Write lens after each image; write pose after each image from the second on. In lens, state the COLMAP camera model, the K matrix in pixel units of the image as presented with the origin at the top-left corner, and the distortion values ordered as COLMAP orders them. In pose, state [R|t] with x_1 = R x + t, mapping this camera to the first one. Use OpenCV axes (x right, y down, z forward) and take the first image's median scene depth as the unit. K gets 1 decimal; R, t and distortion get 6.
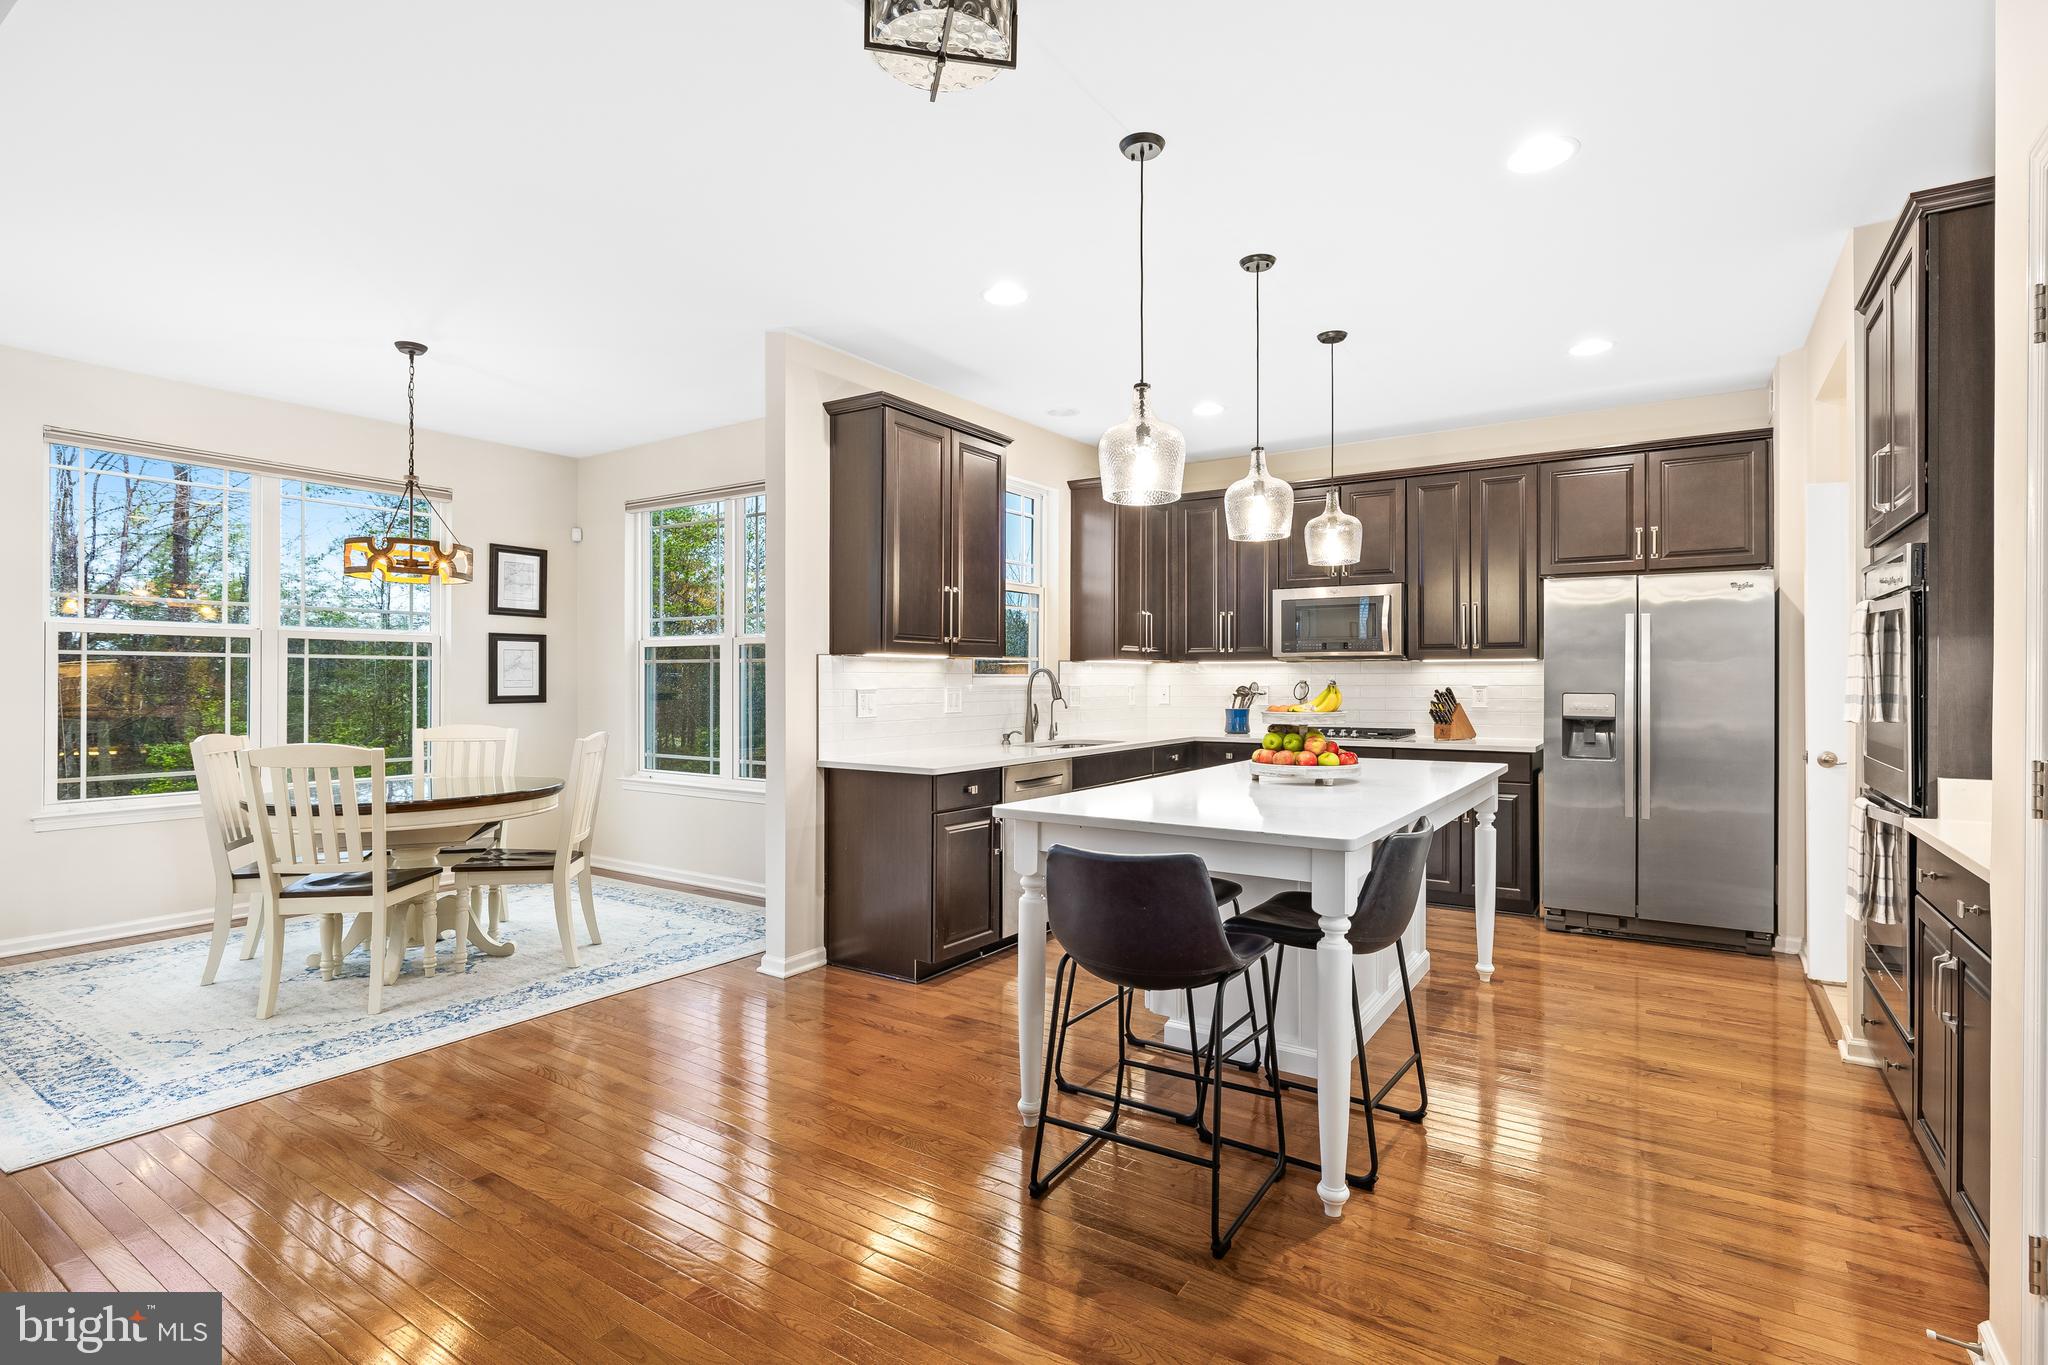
lens RADIAL K [[985.6, 0, 1022.0], [0, 985.6, 676.2], [0, 0, 1]] dist [-0.000387, -0.000250]
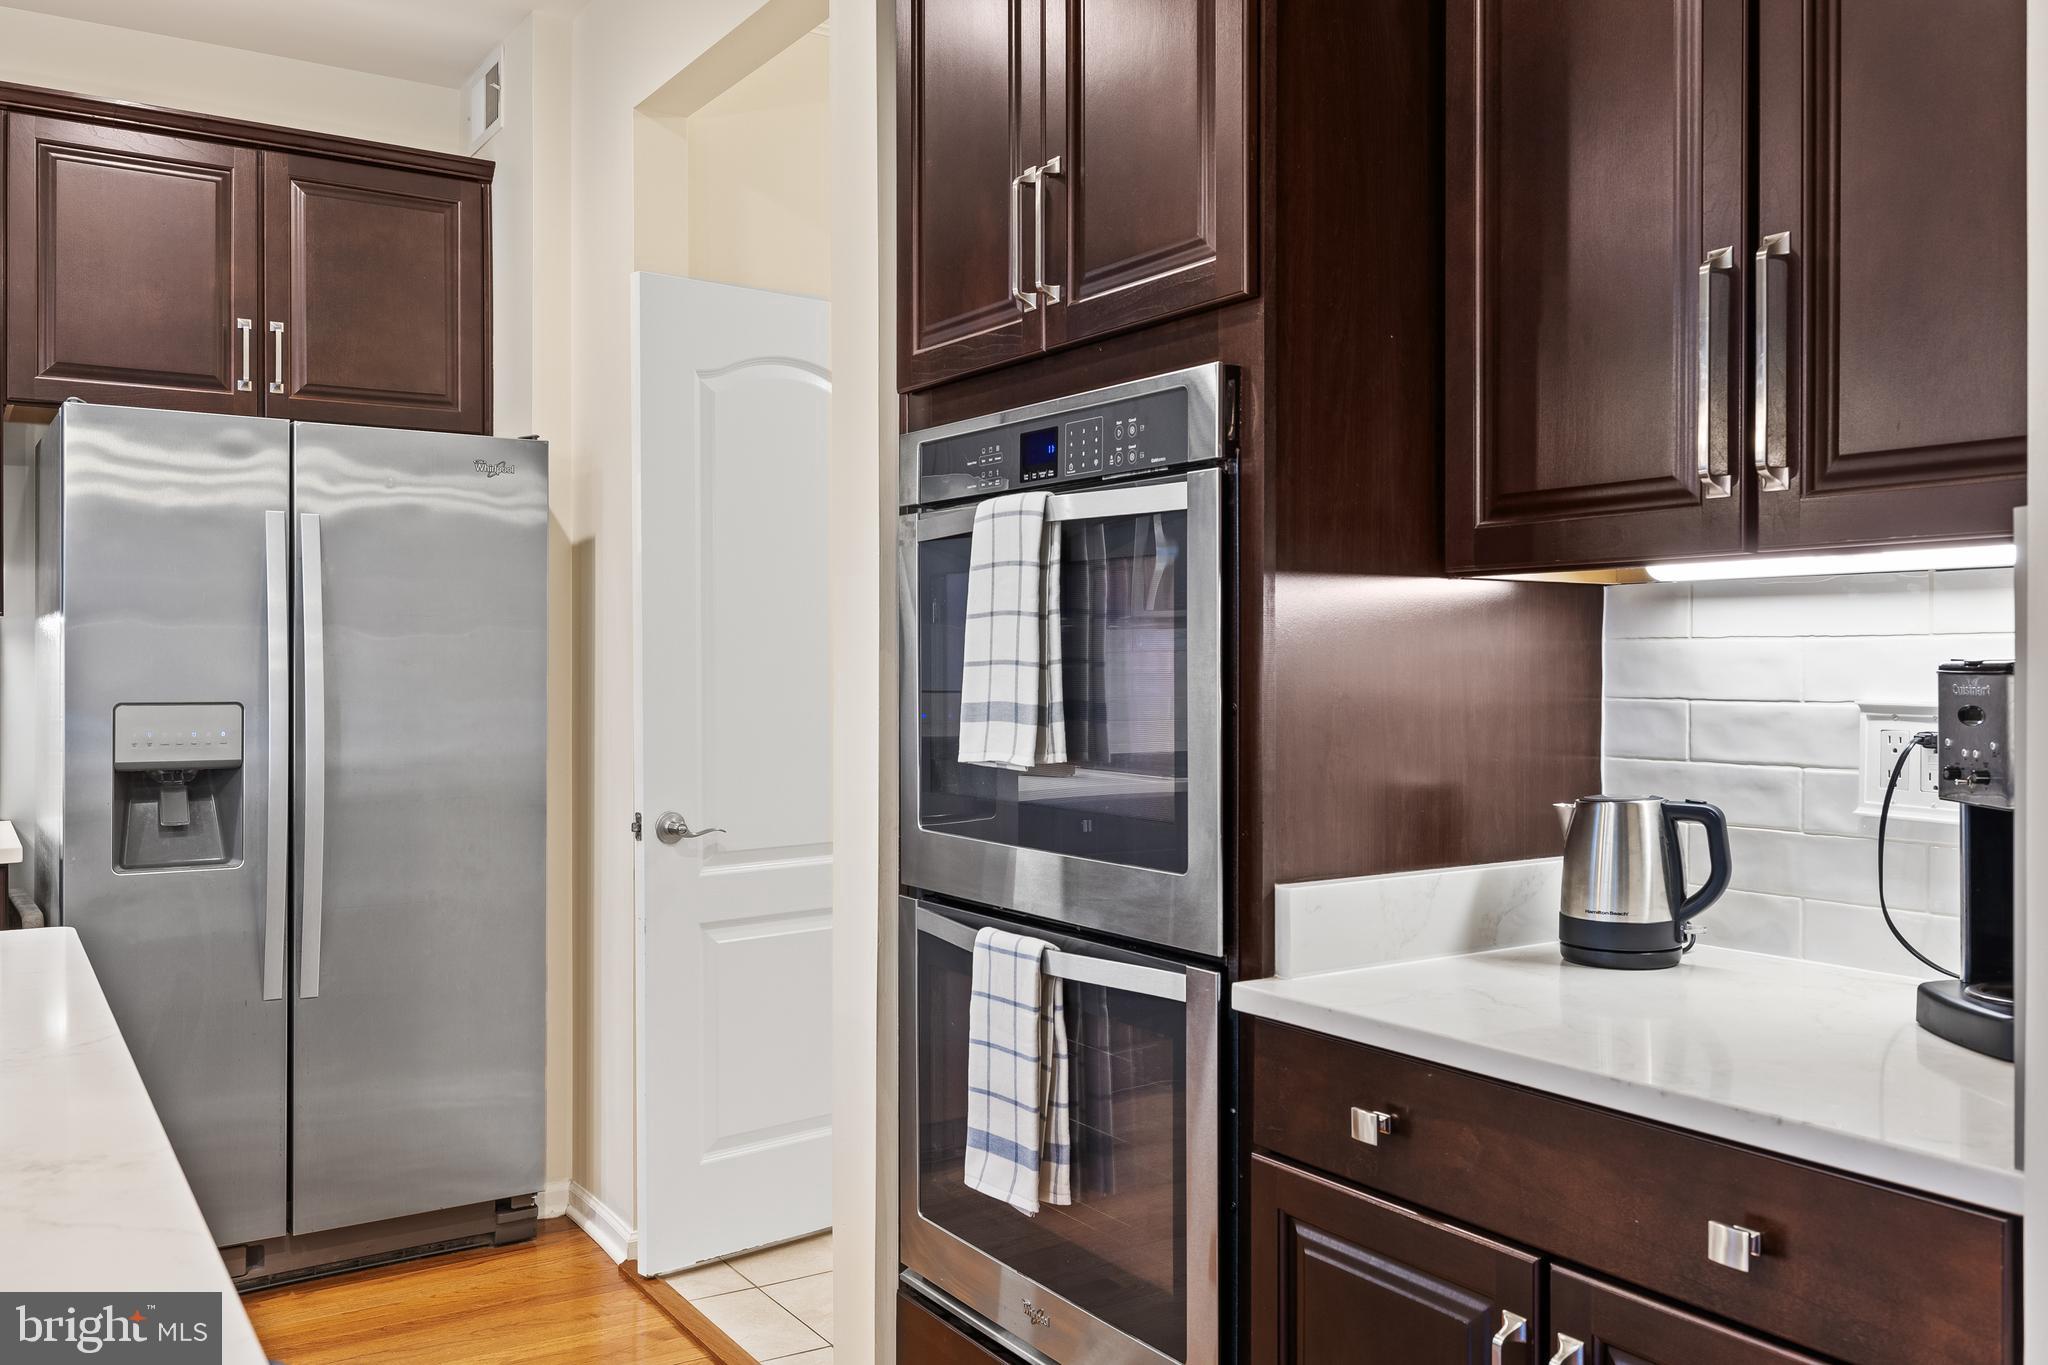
lens RADIAL K [[1673.9, 0, 1023.9], [0, 1673.9, 661.5], [0, 0, 1]] dist [-0.003588, -0.001362]
pose [[0.395963, -0.000065, 0.918267, 0.094297], [-0.000371, 1.000000, 0.000231, -0.000062], [-0.918267, -0.000432, 0.395963, 0.429345]]
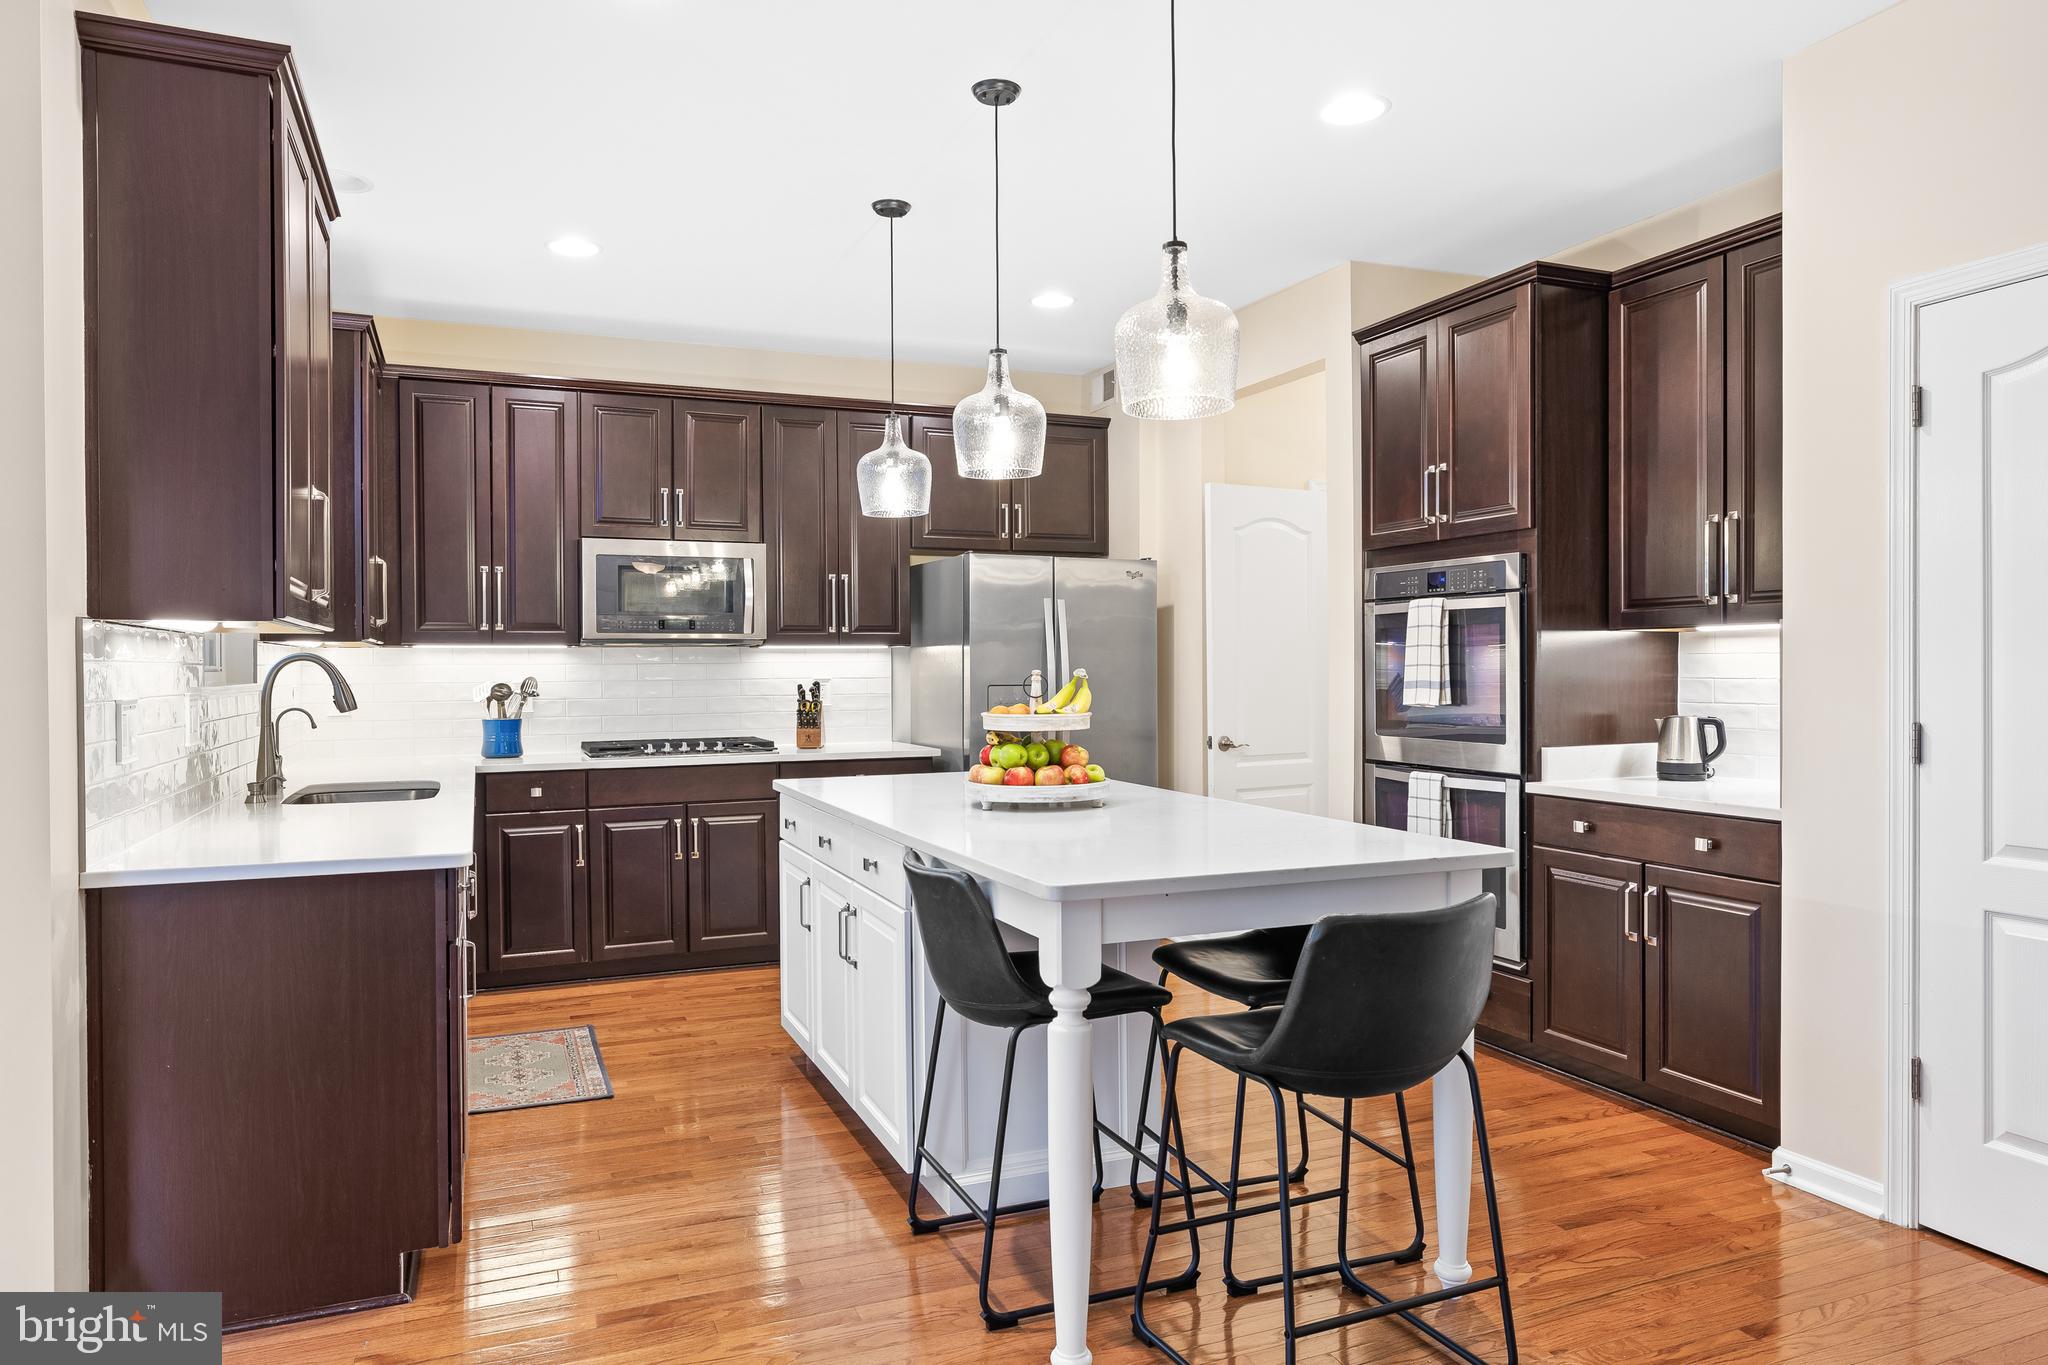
lens RADIAL K [[1309.6, 0, 1024.6], [0, 1309.6, 672.8], [0, 0, 1]] dist [-0.002663, 0.000372]
pose [[0.553215, -0.006510, 0.833013, -0.413258], [0.004065, 0.999979, 0.005115, 0.000019], [-0.833028, 0.000556, 0.553230, 0.341490]]
